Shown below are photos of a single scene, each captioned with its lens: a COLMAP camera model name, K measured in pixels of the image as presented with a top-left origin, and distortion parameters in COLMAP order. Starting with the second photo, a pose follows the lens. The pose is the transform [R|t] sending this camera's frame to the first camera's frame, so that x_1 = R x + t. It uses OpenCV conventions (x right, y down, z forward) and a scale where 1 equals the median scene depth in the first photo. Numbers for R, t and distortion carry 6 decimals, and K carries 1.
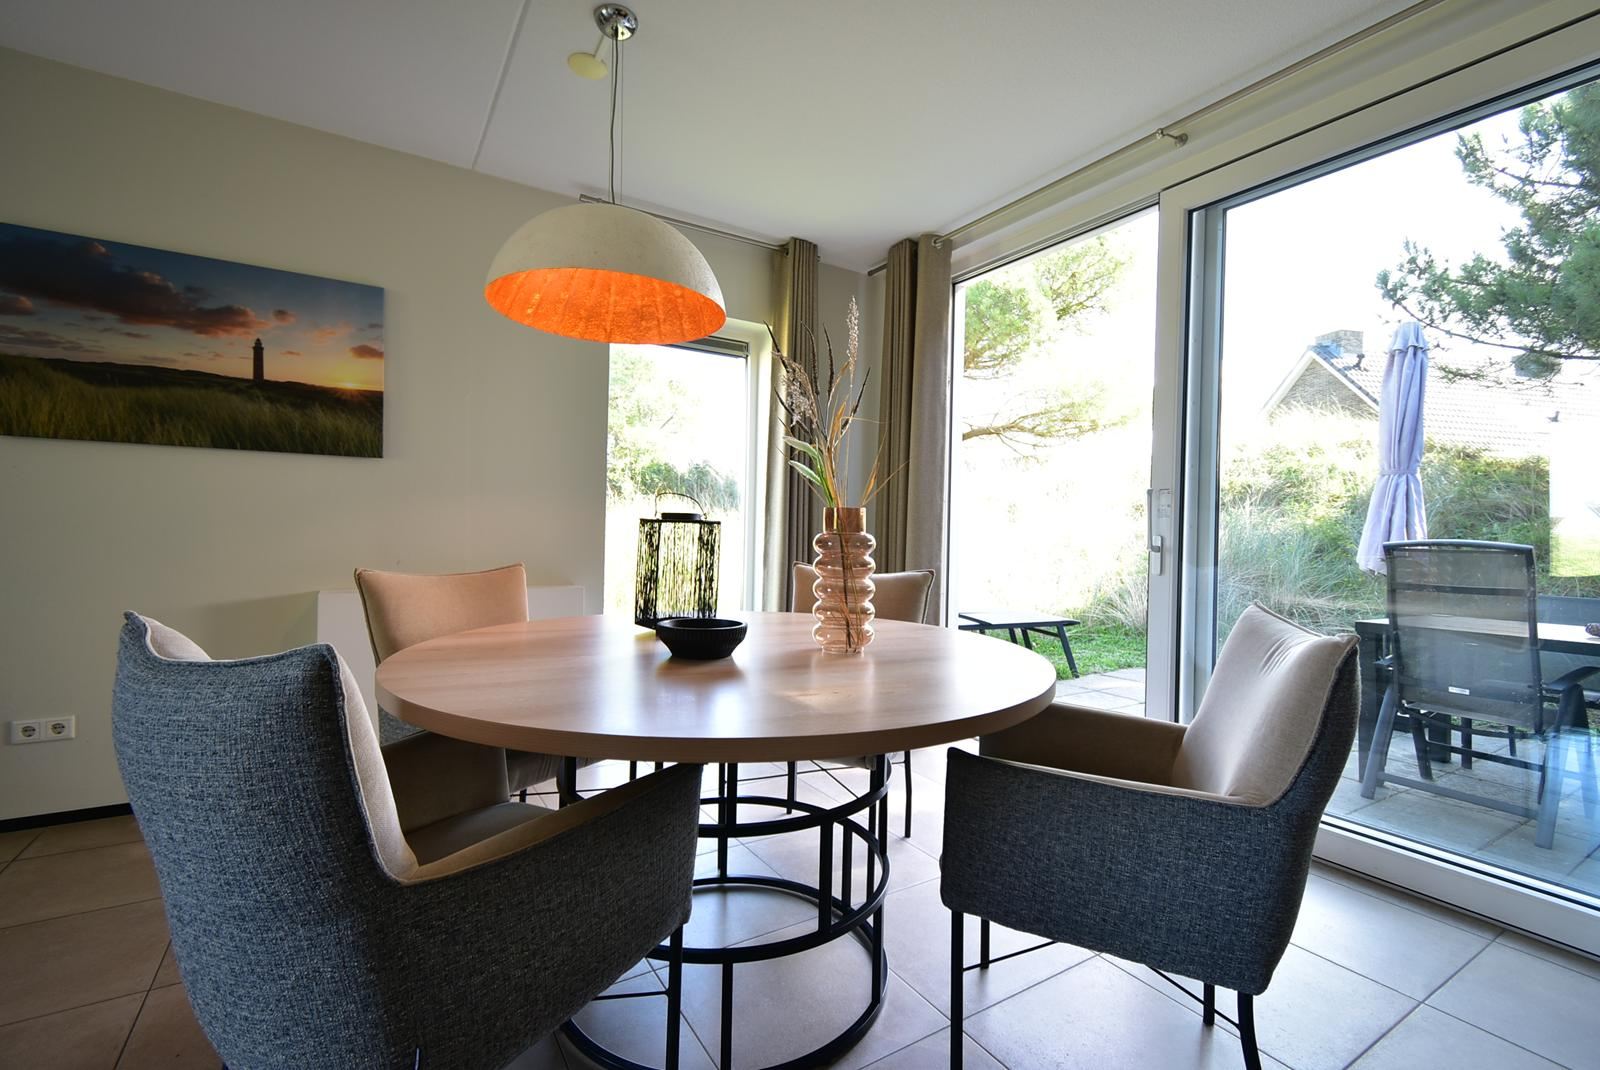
lens RADIAL K [[720.5, 0, 826.3], [0, 720.5, 535.3], [0, 0, 1]] dist [-0.003841, -0.000449]
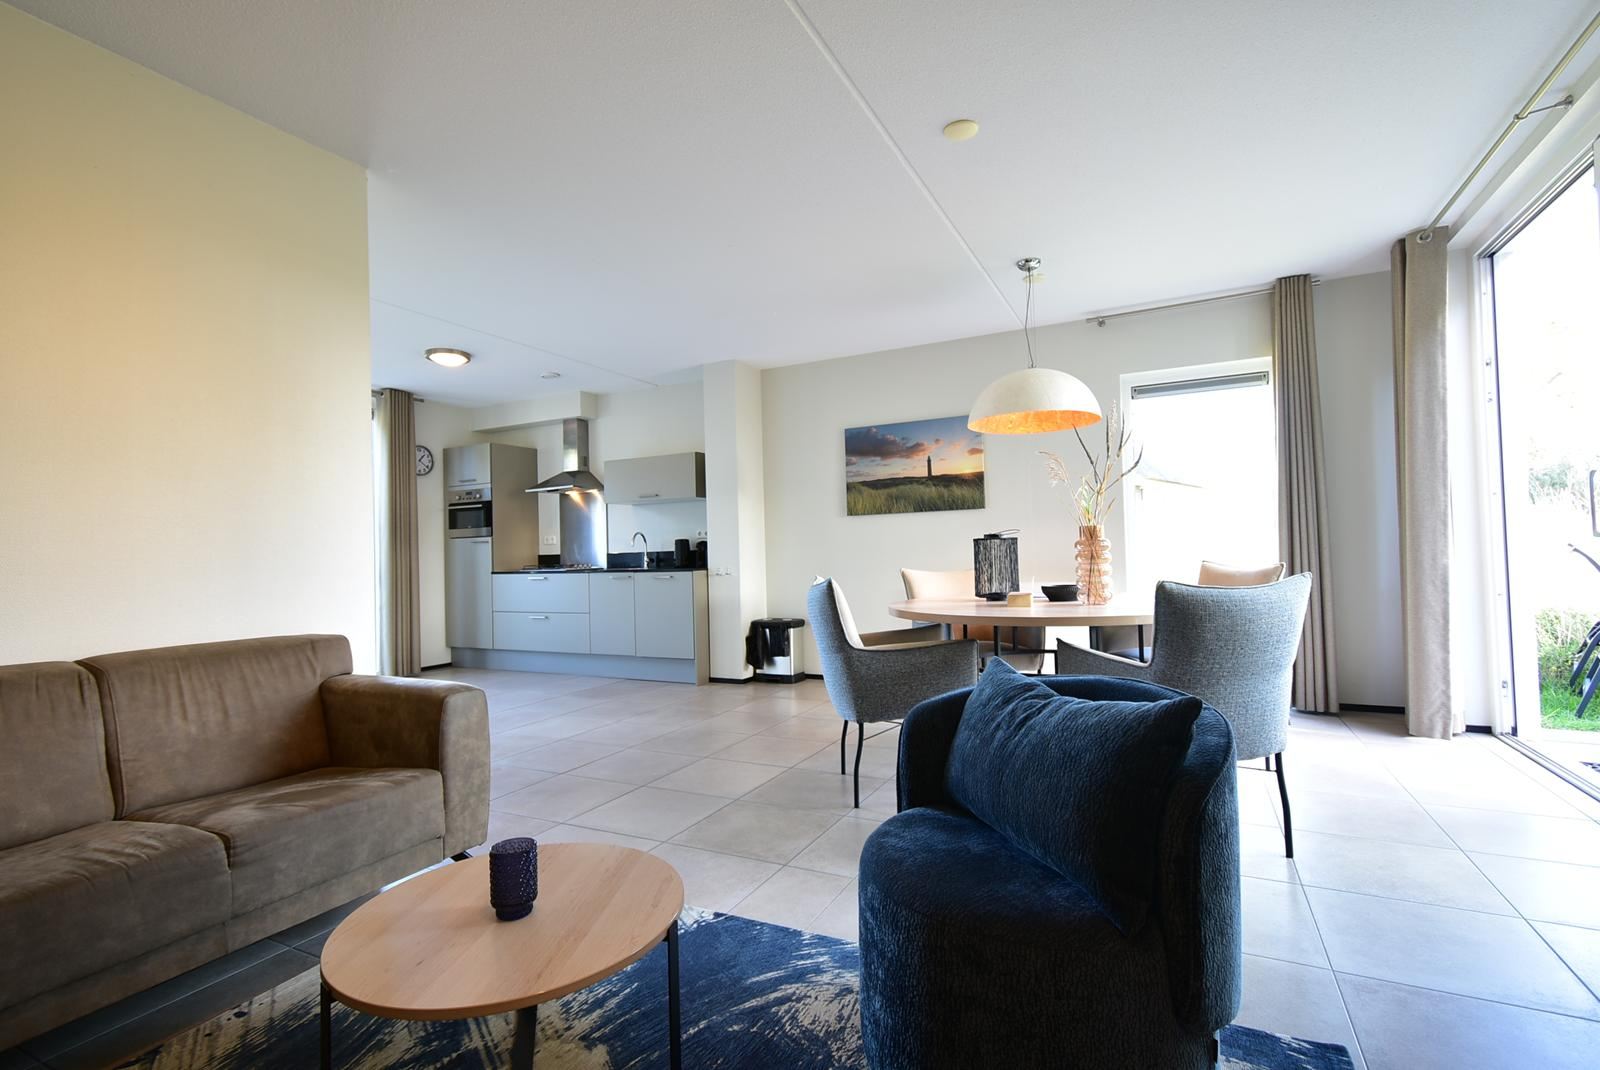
lens RADIAL K [[720.5, 0, 826.3], [0, 720.5, 535.3], [0, 0, 1]] dist [-0.003841, -0.000449]
pose [[0.531469, -0.054062, -0.845351, 0.746089], [0.036164, 0.998500, -0.041120, 0.020485], [0.846305, -0.008717, 0.532627, -0.315100]]
